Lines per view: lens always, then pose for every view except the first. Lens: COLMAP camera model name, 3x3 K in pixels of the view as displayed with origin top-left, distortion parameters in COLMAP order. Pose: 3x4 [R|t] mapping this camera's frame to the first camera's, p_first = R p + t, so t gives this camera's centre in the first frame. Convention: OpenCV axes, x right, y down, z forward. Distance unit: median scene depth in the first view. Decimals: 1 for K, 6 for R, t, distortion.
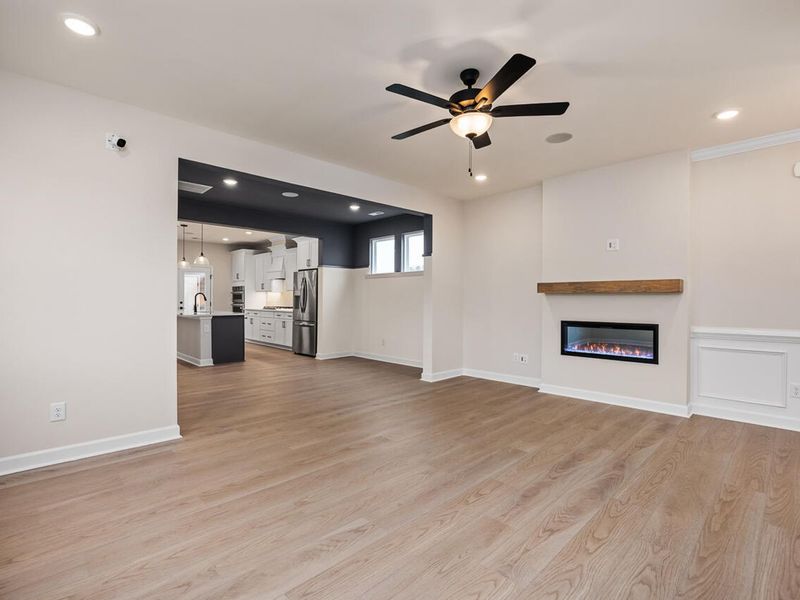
lens RADIAL K [[393.9, 0, 406.4], [0, 393.9, 301.3], [0, 0, 1]] dist [-0.014948, 0.001677]
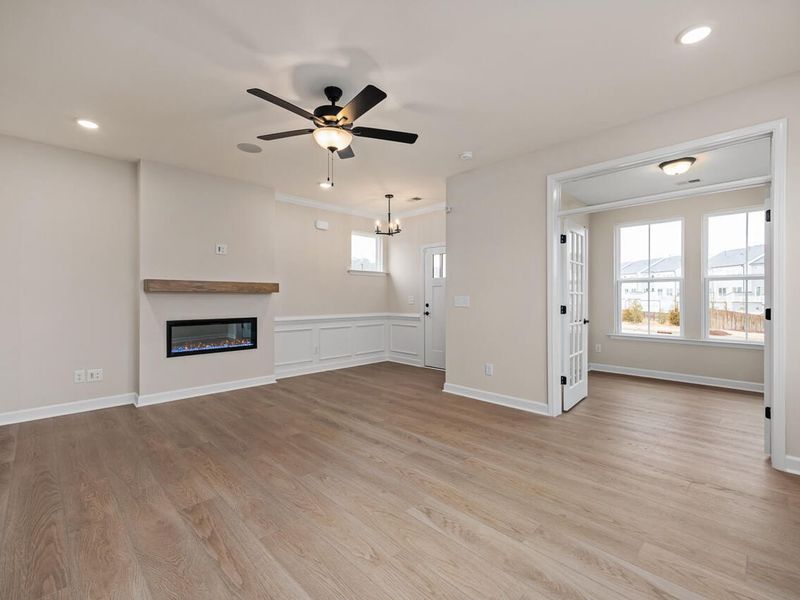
lens RADIAL K [[362.7, 0, 402.1], [0, 362.7, 299.2], [0, 0, 1]] dist [0.008701, -0.001169]
pose [[-0.006905, -0.004129, 0.999968, -0.540972], [0.004290, 0.999982, 0.004159, -0.003877], [-0.999967, 0.004318, -0.006887, 0.517770]]
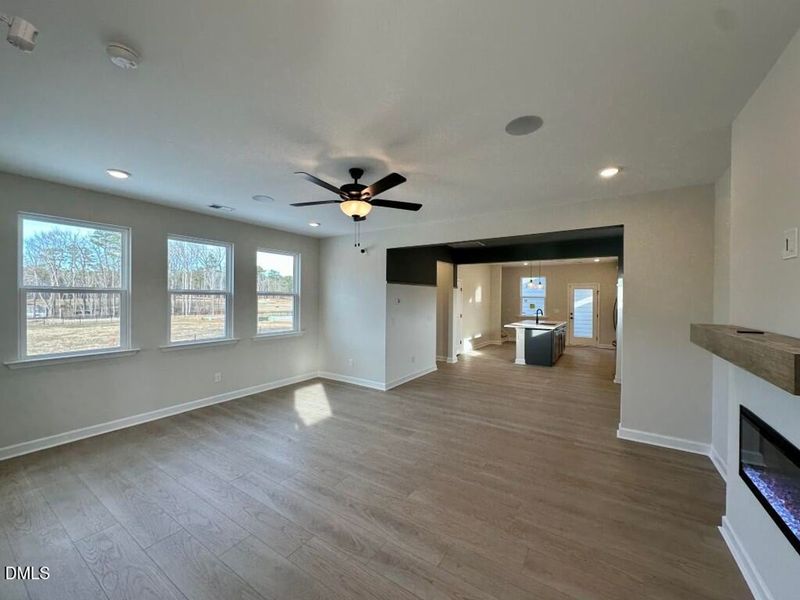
lens RADIAL K [[319.9, 0, 393.8], [0, 319.9, 301.4], [0, 0, 1]] dist [-0.007205, 0.002702]
pose [[0.193987, 0.006588, -0.980982, 0.800748], [-0.011714, 0.999922, 0.004398, -0.085217], [0.980934, 0.010638, 0.194049, 0.580775]]
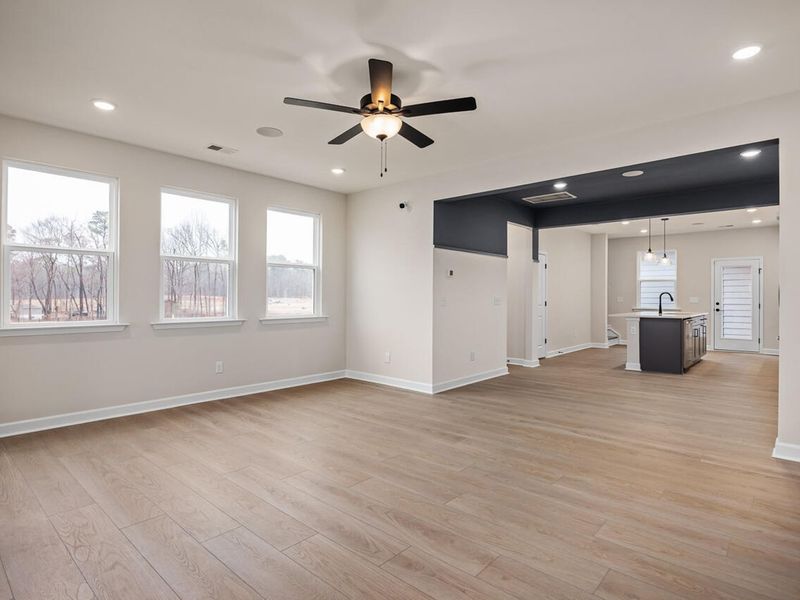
lens RADIAL K [[436.8, 0, 394.5], [0, 436.8, 297.4], [0, 0, 1]] dist [-0.012459, 0.001365]
pose [[0.048661, -0.002885, -0.998811, 0.821037], [-0.009817, 0.999946, -0.003367, -0.000661], [0.998767, 0.009969, 0.048630, 0.622662]]
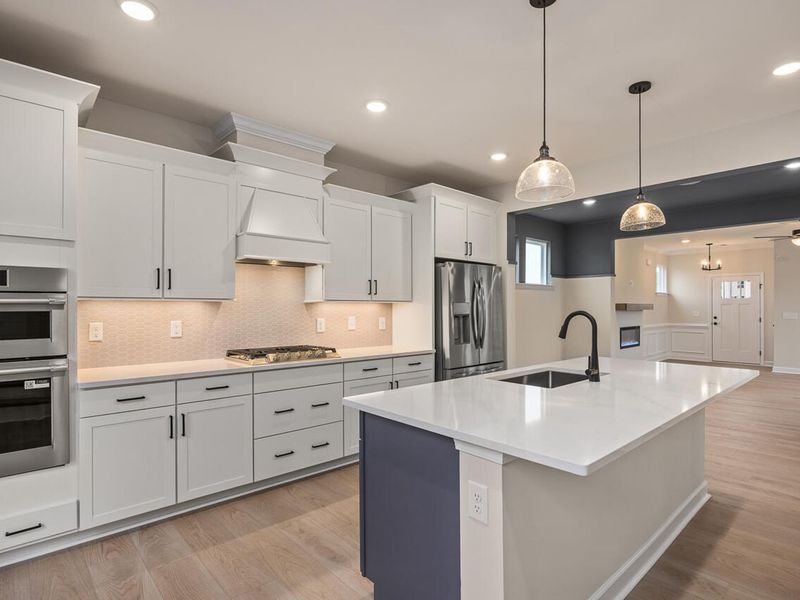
lens RADIAL K [[436.8, 0, 400.5], [0, 436.8, 305.1], [0, 0, 1]] dist [-0.012459, 0.001365]
pose [[0.033802, 0.001860, 0.999427, -1.581959], [0.006260, 0.999978, -0.002073, -0.049417], [-0.999409, 0.006326, 0.033790, 2.098267]]
